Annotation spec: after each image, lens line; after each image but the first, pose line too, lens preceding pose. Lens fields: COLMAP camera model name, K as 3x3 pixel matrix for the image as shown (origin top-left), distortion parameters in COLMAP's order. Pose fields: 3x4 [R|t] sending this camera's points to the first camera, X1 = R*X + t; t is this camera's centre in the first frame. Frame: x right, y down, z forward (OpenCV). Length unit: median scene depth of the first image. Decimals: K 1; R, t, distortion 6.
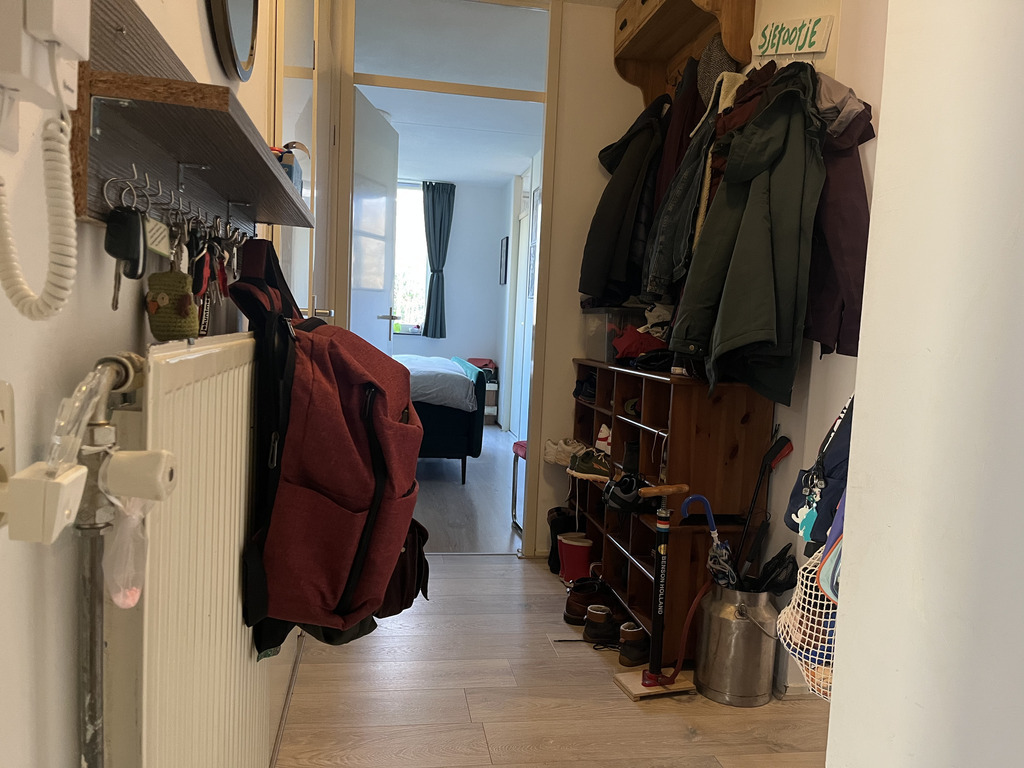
lens RADIAL K [[780.0, 0, 507.5], [0, 780.0, 385.3], [0, 0, 1]] dist [0.048530, -0.002478]
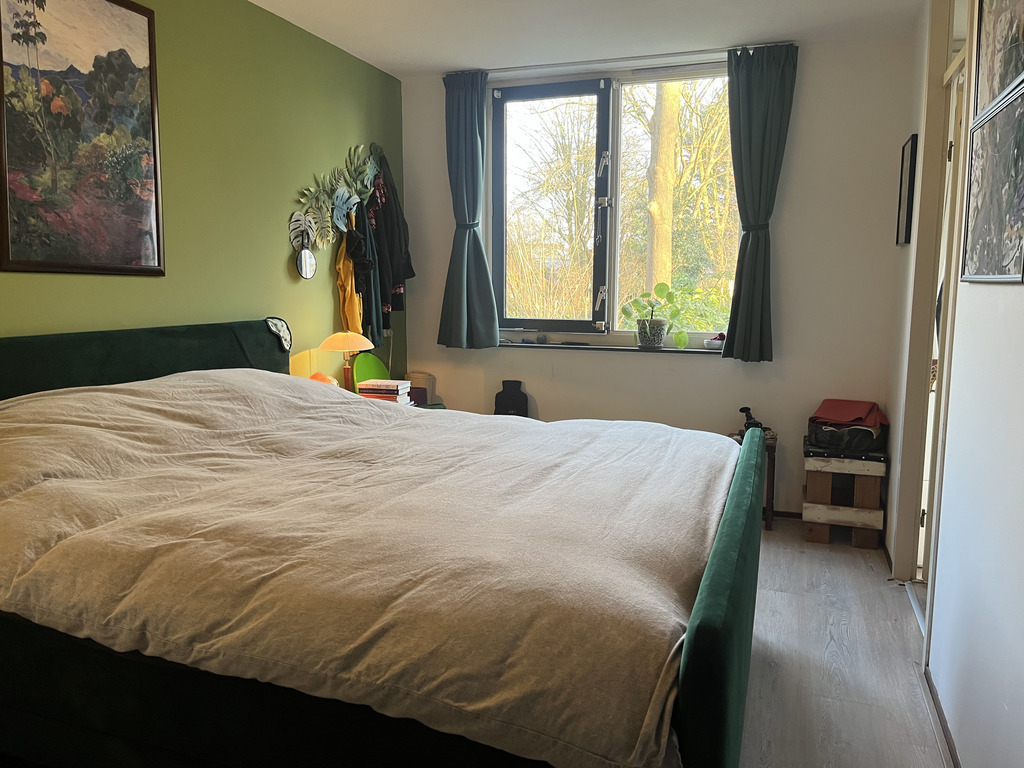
lens RADIAL K [[780.0, 0, 507.5], [0, 780.0, 385.3], [0, 0, 1]] dist [0.048530, -0.002478]
pose [[0.872454, 0.018097, -0.488360, 0.019242], [0.001006, 0.999245, 0.038827, -0.065608], [0.488695, -0.034366, 0.871778, 0.481711]]
